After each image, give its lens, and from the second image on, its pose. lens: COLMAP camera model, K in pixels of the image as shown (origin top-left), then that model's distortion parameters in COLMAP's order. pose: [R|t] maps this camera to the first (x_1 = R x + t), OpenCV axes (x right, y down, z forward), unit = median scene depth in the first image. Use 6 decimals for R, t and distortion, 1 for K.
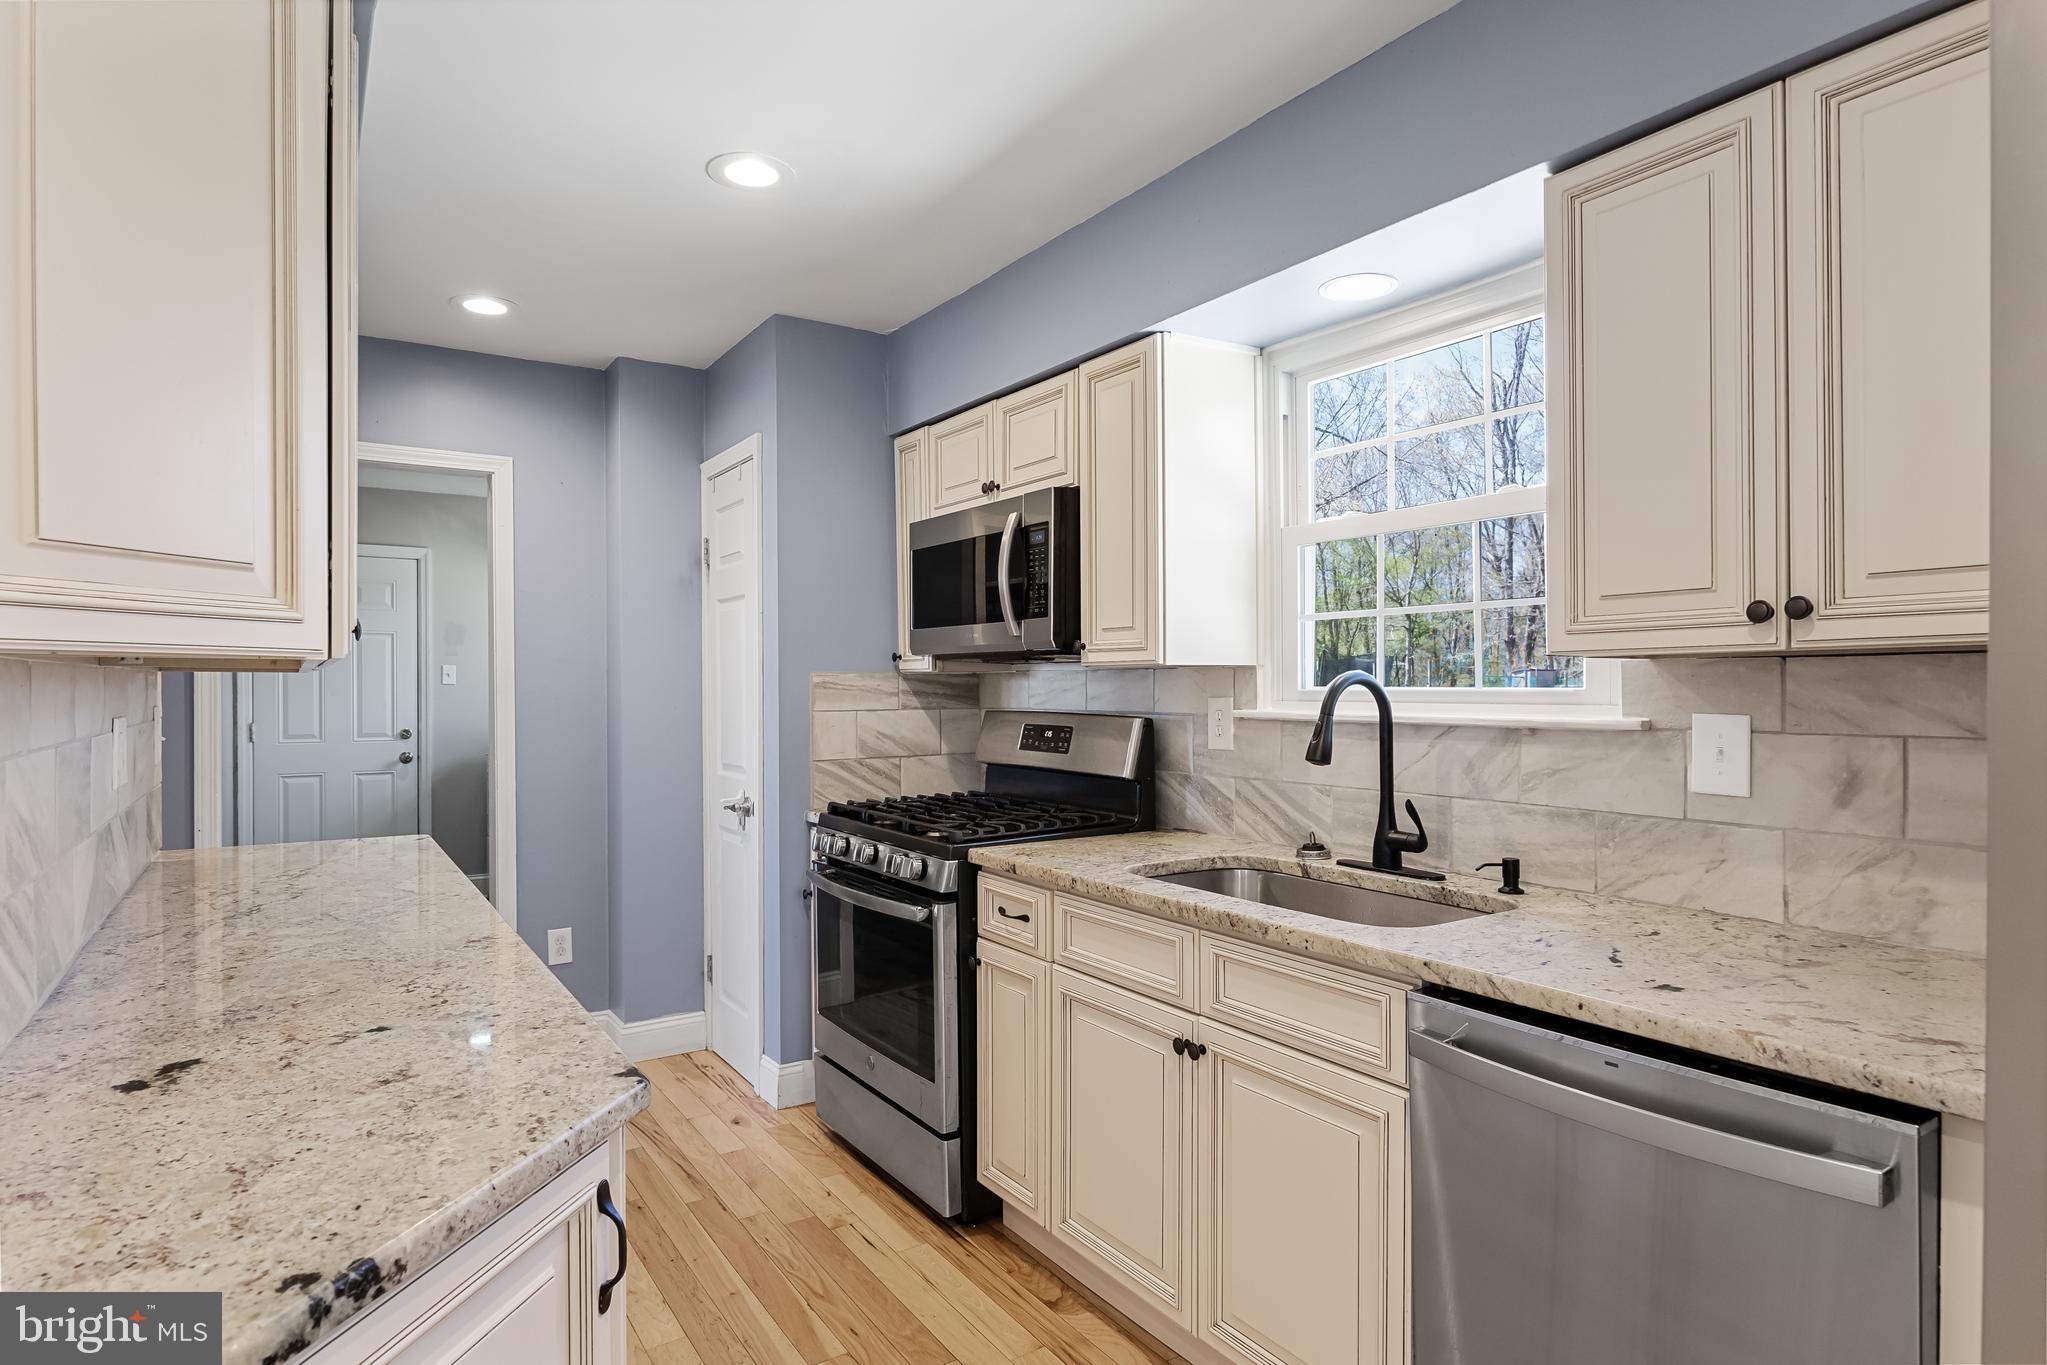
lens RADIAL K [[1087.8, 0, 1012.7], [0, 1087.8, 697.3], [0, 0, 1]] dist [-0.000230, 0.000420]
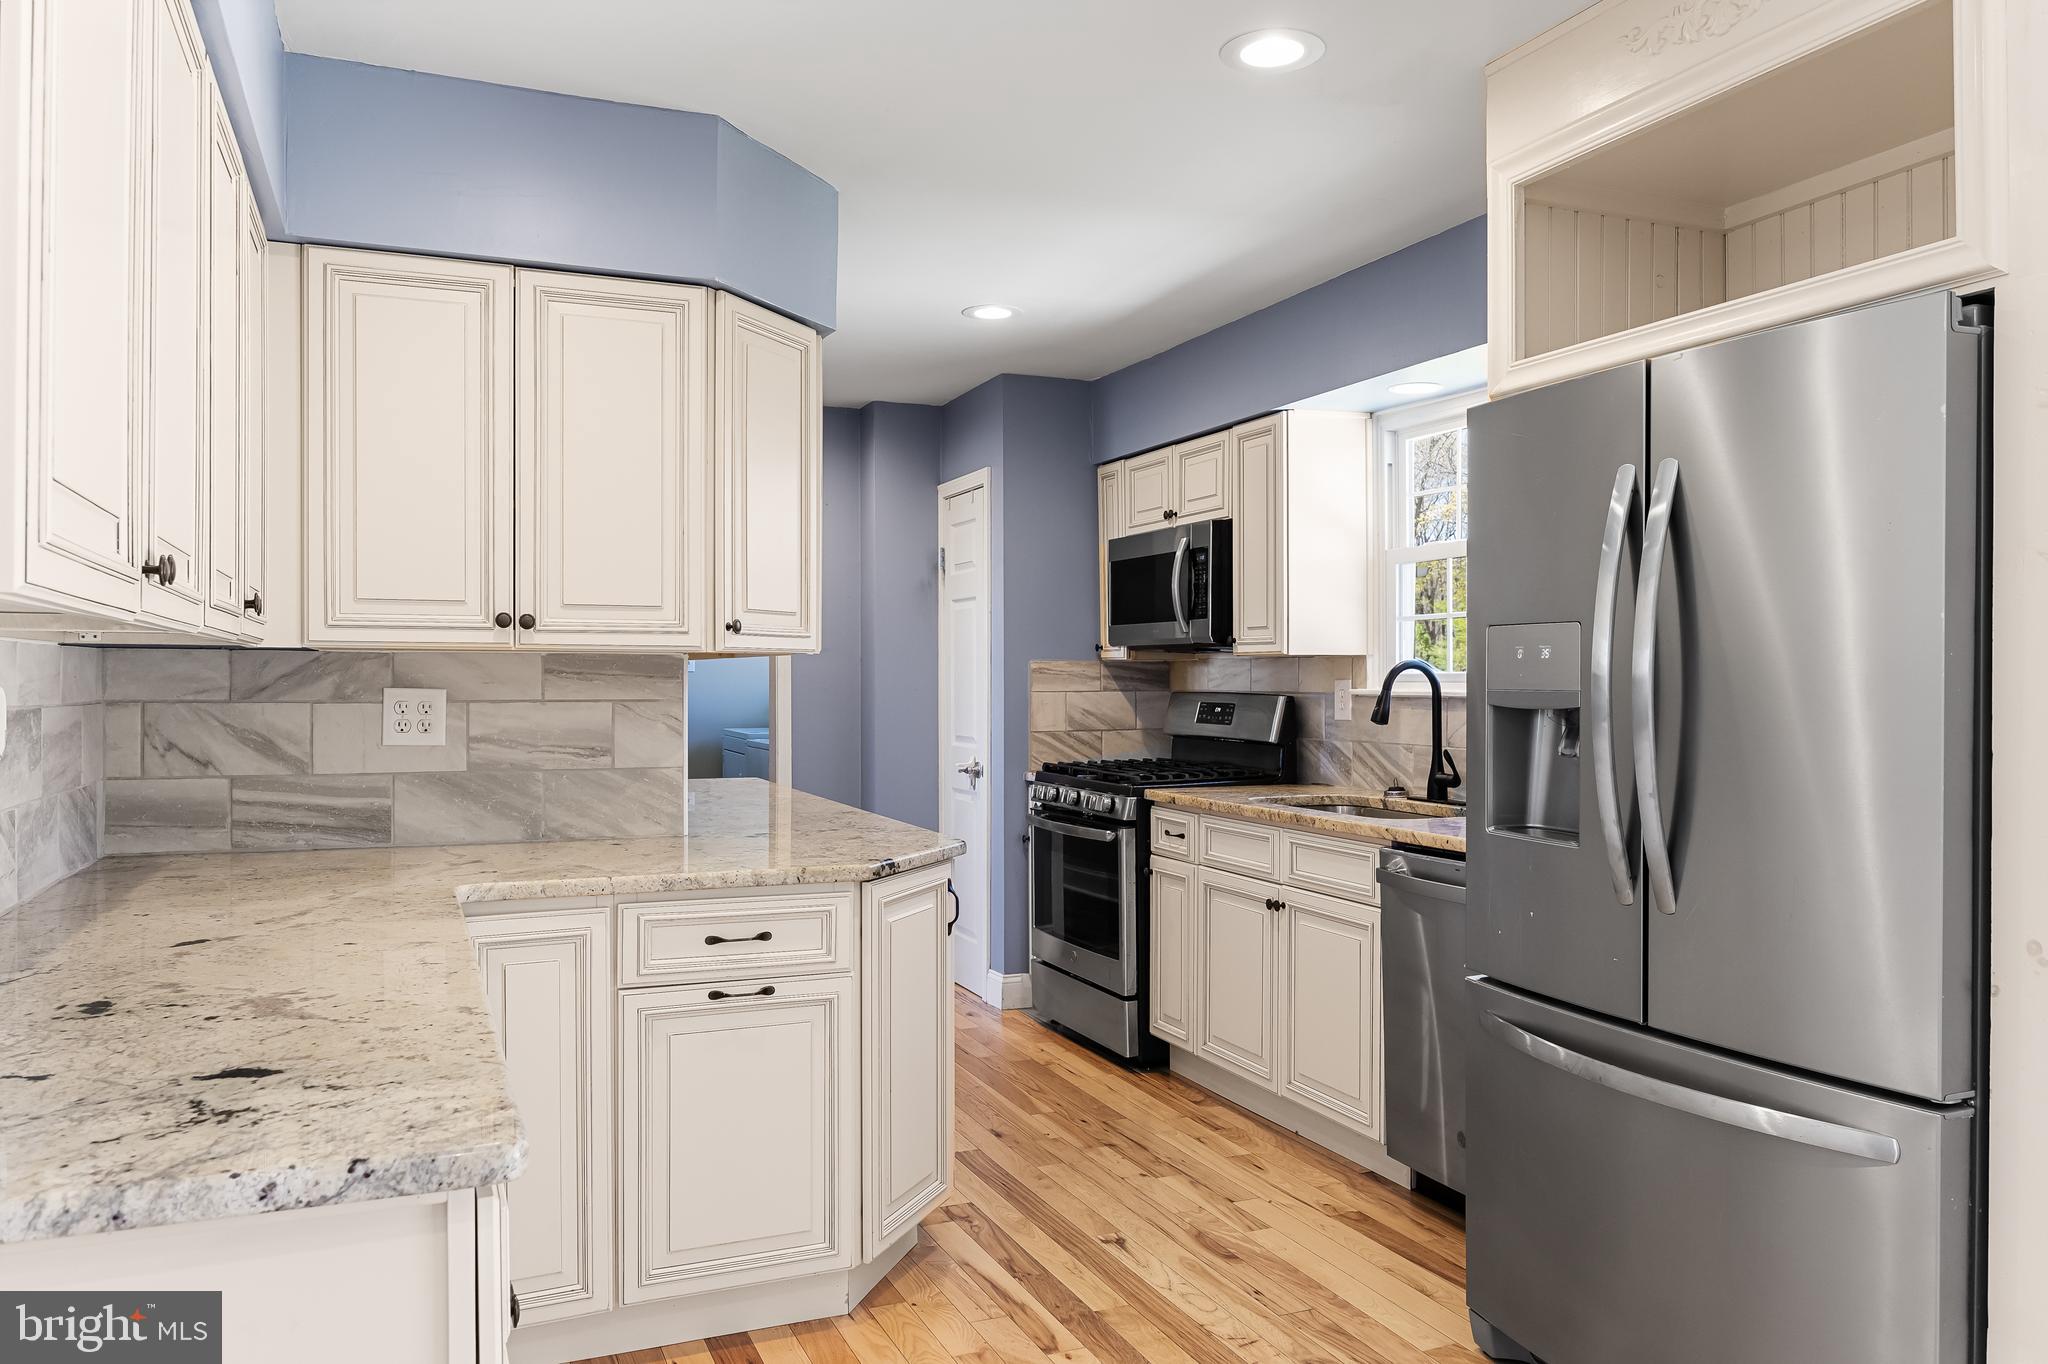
lens RADIAL K [[1392.5, 0, 1020.0], [0, 1392.5, 677.2], [0, 0, 1]] dist [-0.047141, -0.001792]
pose [[0.983433, 0.002473, -0.181254, 0.116272], [-0.004376, 0.999939, -0.010105, 0.016048], [0.181218, 0.010731, 0.983384, -0.713506]]
